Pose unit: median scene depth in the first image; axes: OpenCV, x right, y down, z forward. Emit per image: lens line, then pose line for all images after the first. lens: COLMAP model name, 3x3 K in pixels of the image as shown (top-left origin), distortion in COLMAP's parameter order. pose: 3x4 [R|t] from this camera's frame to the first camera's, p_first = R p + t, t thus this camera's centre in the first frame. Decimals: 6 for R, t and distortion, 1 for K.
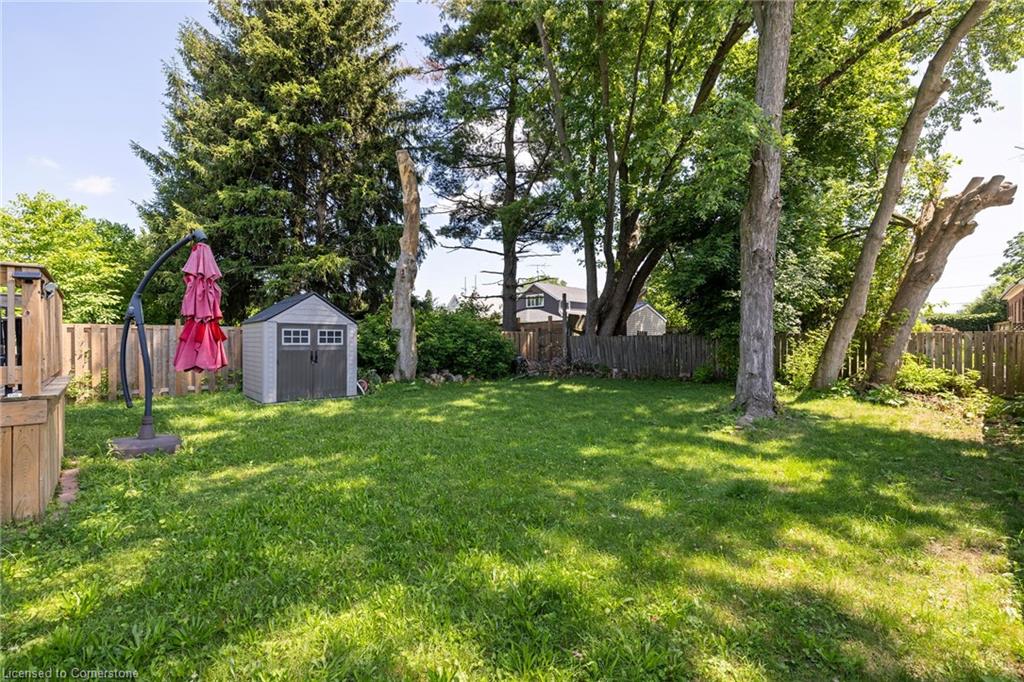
lens RADIAL K [[429.1, 0, 511.4], [0, 429.1, 343.7], [0, 0, 1]] dist [-0.002744, -0.000028]
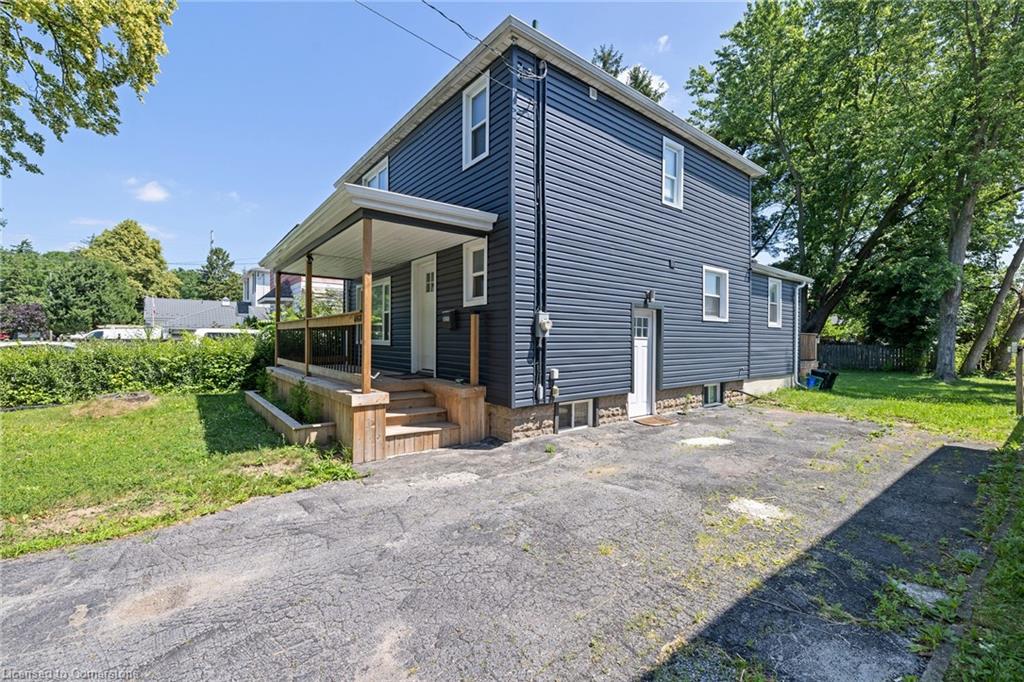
lens RADIAL K [[429.1, 0, 509.6], [0, 429.1, 338.5], [0, 0, 1]] dist [-0.002744, -0.000028]
pose [[0.993776, 0.005253, -0.111271, -1.285472], [-0.005968, 0.999964, -0.006096, -0.035205], [0.111235, 0.006722, 0.993771, -1.334000]]
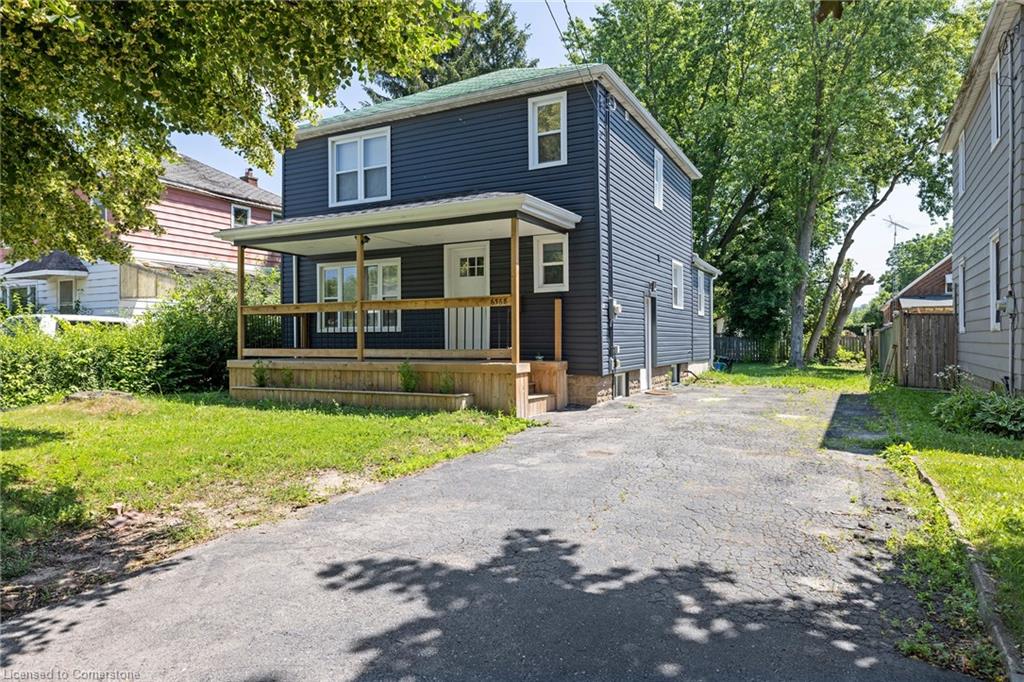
lens RADIAL K [[639.4, 0, 510.5], [0, 639.4, 341.9], [0, 0, 1]] dist [-0.026382, -0.001369]
pose [[0.952866, -0.006422, 0.303323, -1.793525], [0.007025, 0.999975, -0.000895, -0.002622], [-0.303309, 0.002983, 0.952888, -1.712945]]
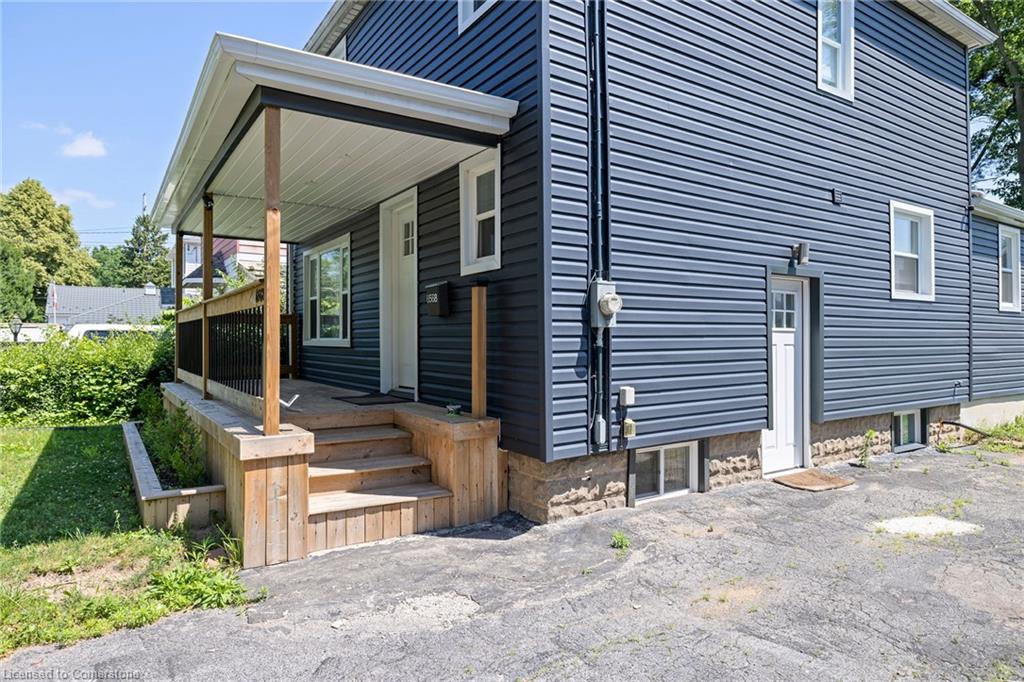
lens RADIAL K [[620.7, 0, 506.8], [0, 620.7, 335.1], [0, 0, 1]] dist [0.002969, -0.007021]
pose [[0.981786, -0.004246, -0.189942, -1.289458], [0.002076, 0.999930, -0.011627, -0.030319], [0.189978, 0.011021, 0.981727, -1.205483]]
